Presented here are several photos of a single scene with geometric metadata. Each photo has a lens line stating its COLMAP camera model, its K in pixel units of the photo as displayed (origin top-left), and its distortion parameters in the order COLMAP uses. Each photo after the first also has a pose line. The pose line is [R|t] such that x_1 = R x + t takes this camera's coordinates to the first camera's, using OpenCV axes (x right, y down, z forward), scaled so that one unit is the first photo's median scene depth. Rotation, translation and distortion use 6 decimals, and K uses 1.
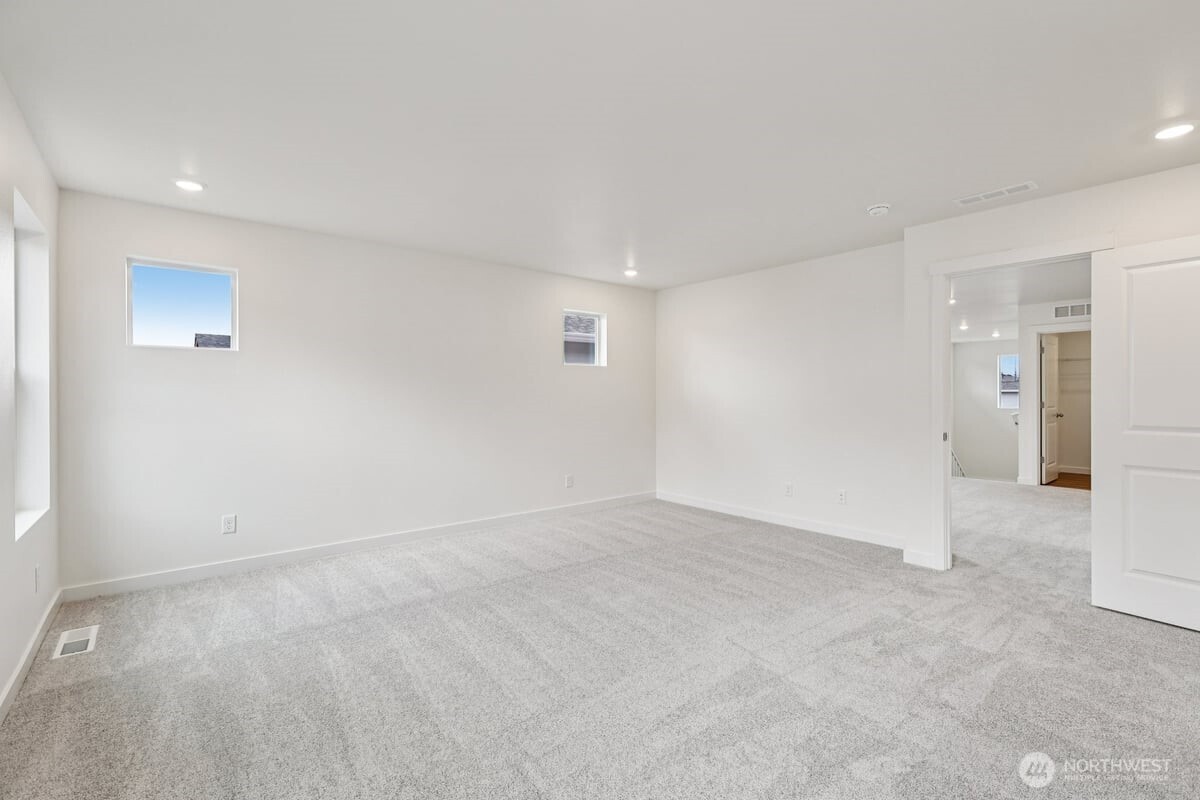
lens RADIAL K [[535.0, 0, 602.4], [0, 535.0, 402.1], [0, 0, 1]] dist [-0.007308, 0.002364]
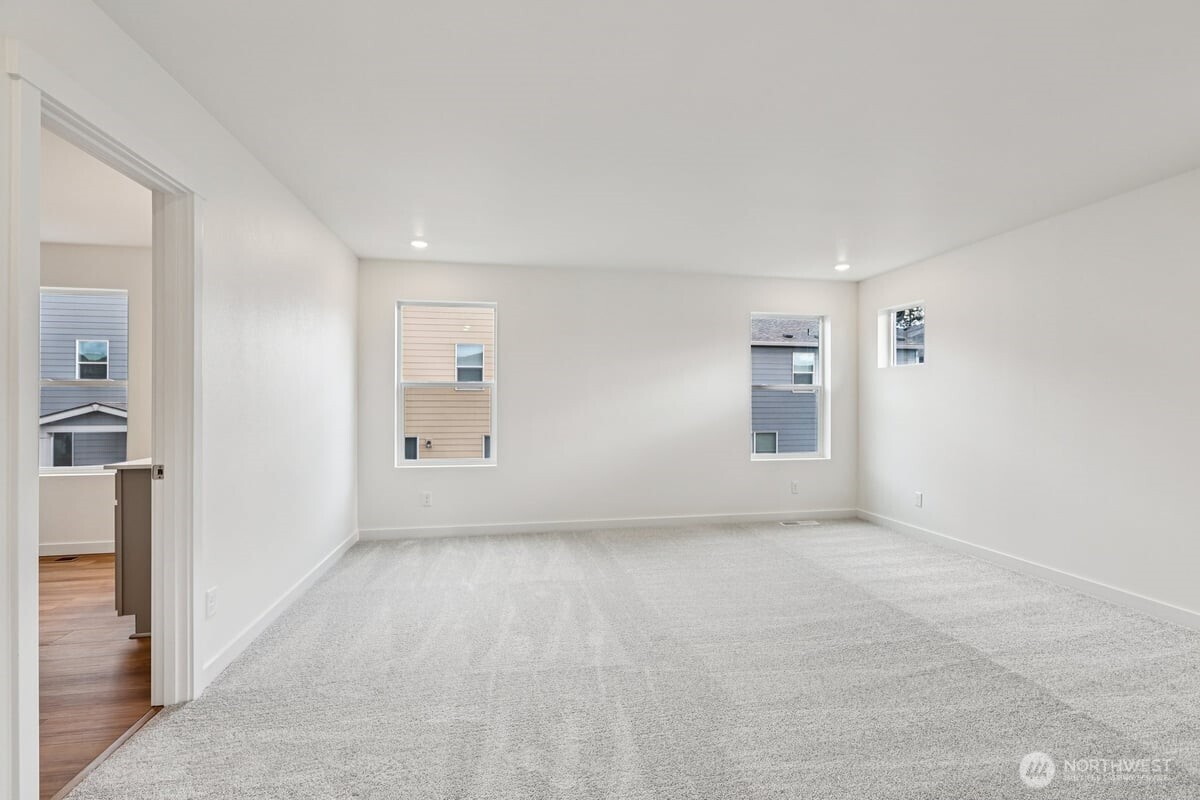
lens RADIAL K [[535.0, 0, 601.9], [0, 535.0, 397.3], [0, 0, 1]] dist [-0.007308, 0.002364]
pose [[-0.490865, 0.004032, -0.871226, 0.771504], [0.001900, 0.999992, 0.003557, -0.022788], [0.871233, 0.000091, -0.490869, 0.927793]]
